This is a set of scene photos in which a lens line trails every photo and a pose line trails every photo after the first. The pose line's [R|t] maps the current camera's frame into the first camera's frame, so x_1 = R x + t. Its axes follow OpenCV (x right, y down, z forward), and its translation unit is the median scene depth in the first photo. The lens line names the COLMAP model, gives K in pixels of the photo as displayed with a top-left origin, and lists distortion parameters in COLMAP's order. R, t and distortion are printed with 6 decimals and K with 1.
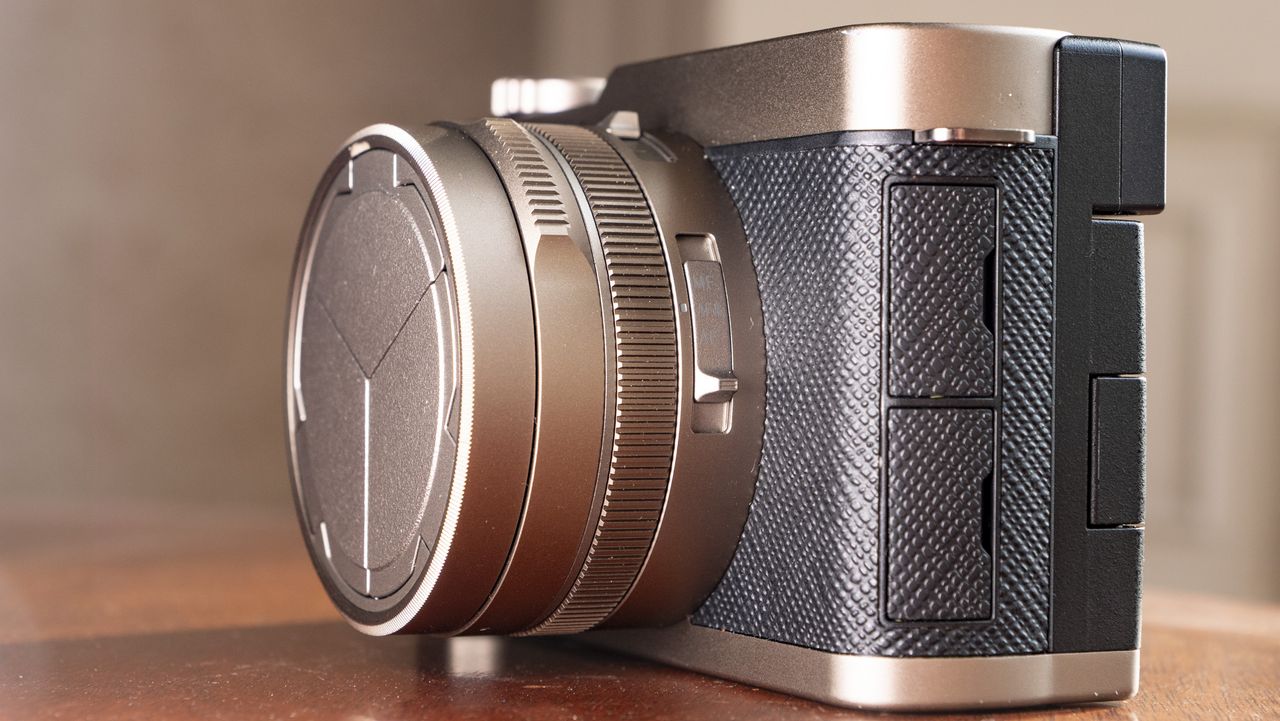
lens RADIAL K [[3087.3, 0, 640.0], [0, 3087.3, 360.5], [0, 0, 1]] dist [-0.018664, -0.228482]
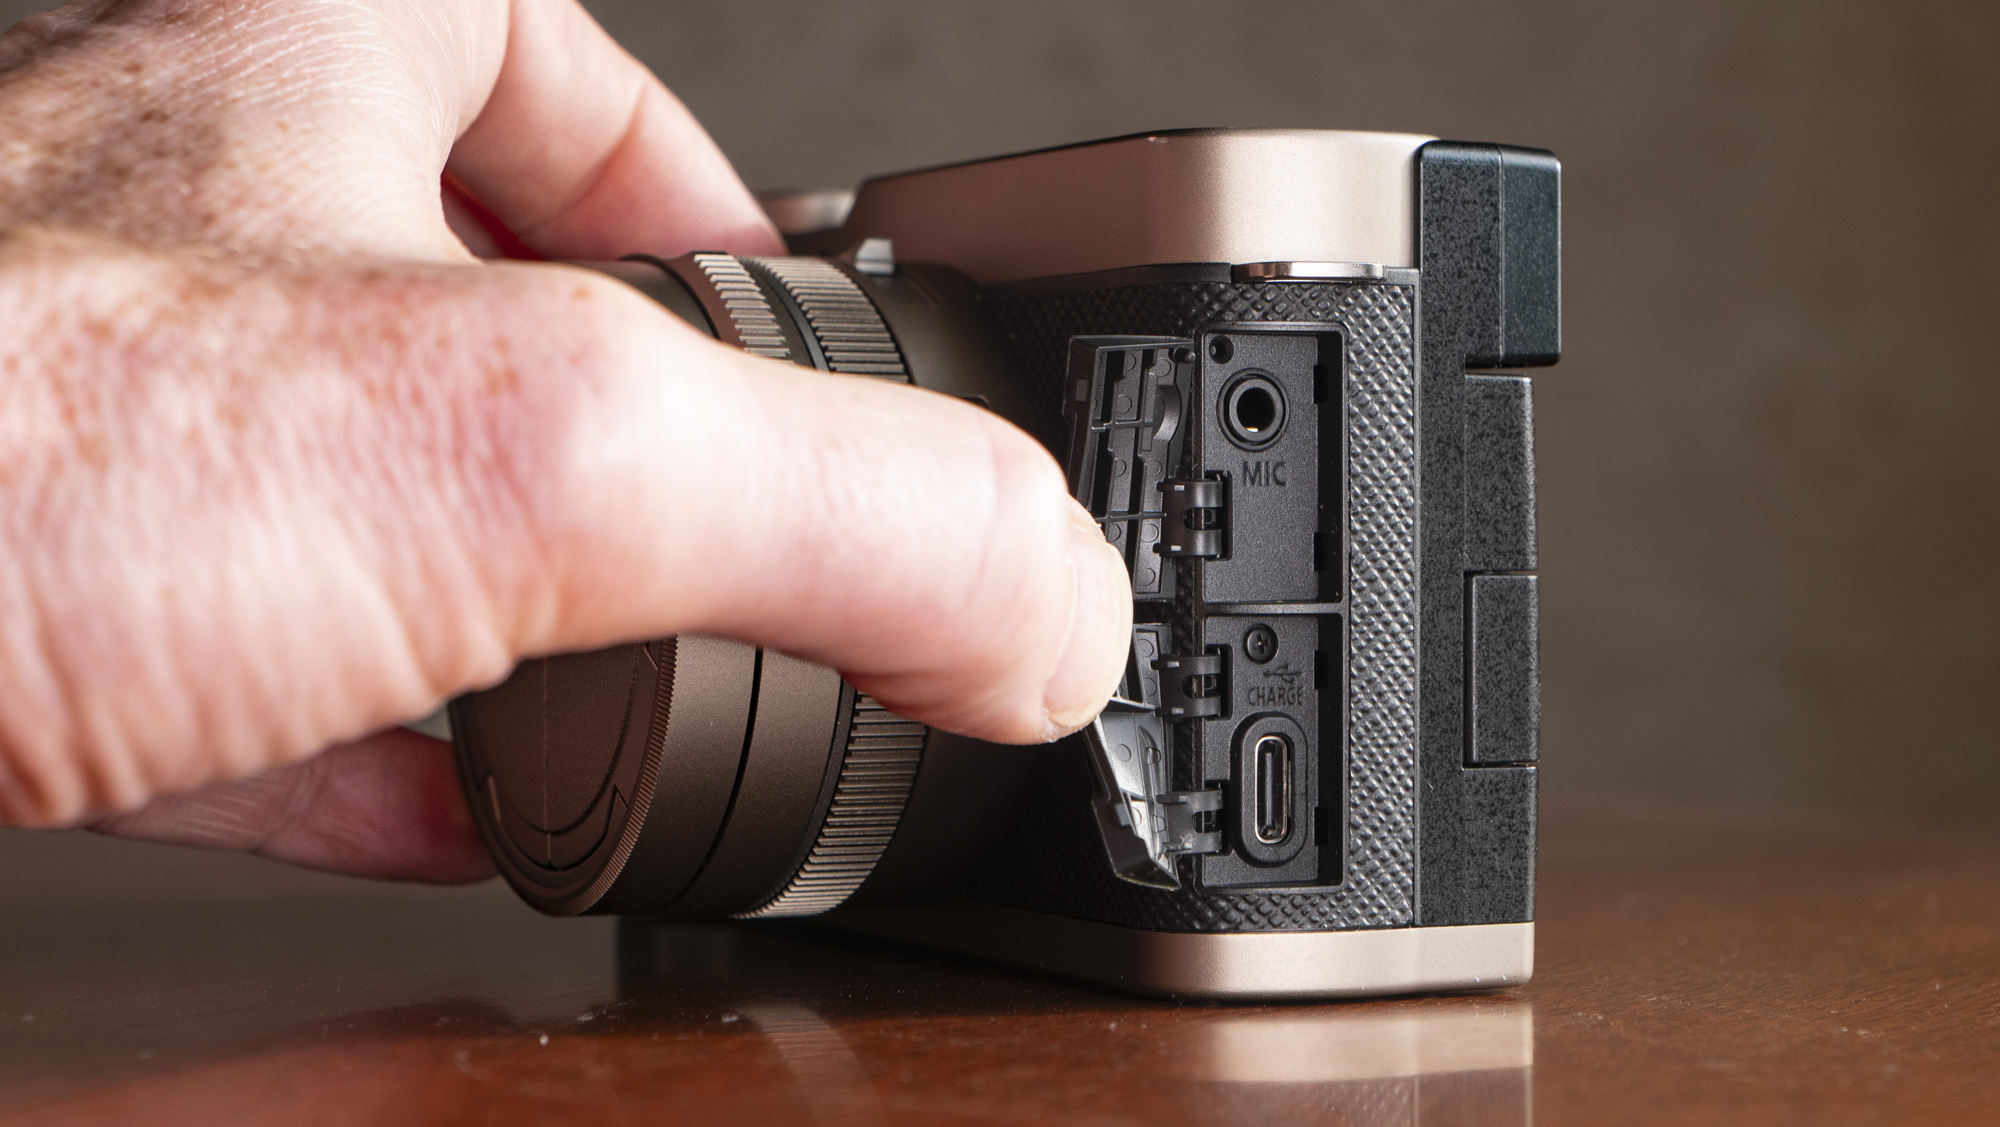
lens RADIAL K [[4823.9, 0, 1000.0], [0, 4823.9, 563.5], [0, 0, 1]] dist [-0.018664, -0.228482]
pose [[0.999962, -0.008539, 0.001983, 0.025377], [0.008537, 0.999963, 0.000937, 0.000293], [-0.001991, -0.000920, 0.999998, -0.230198]]
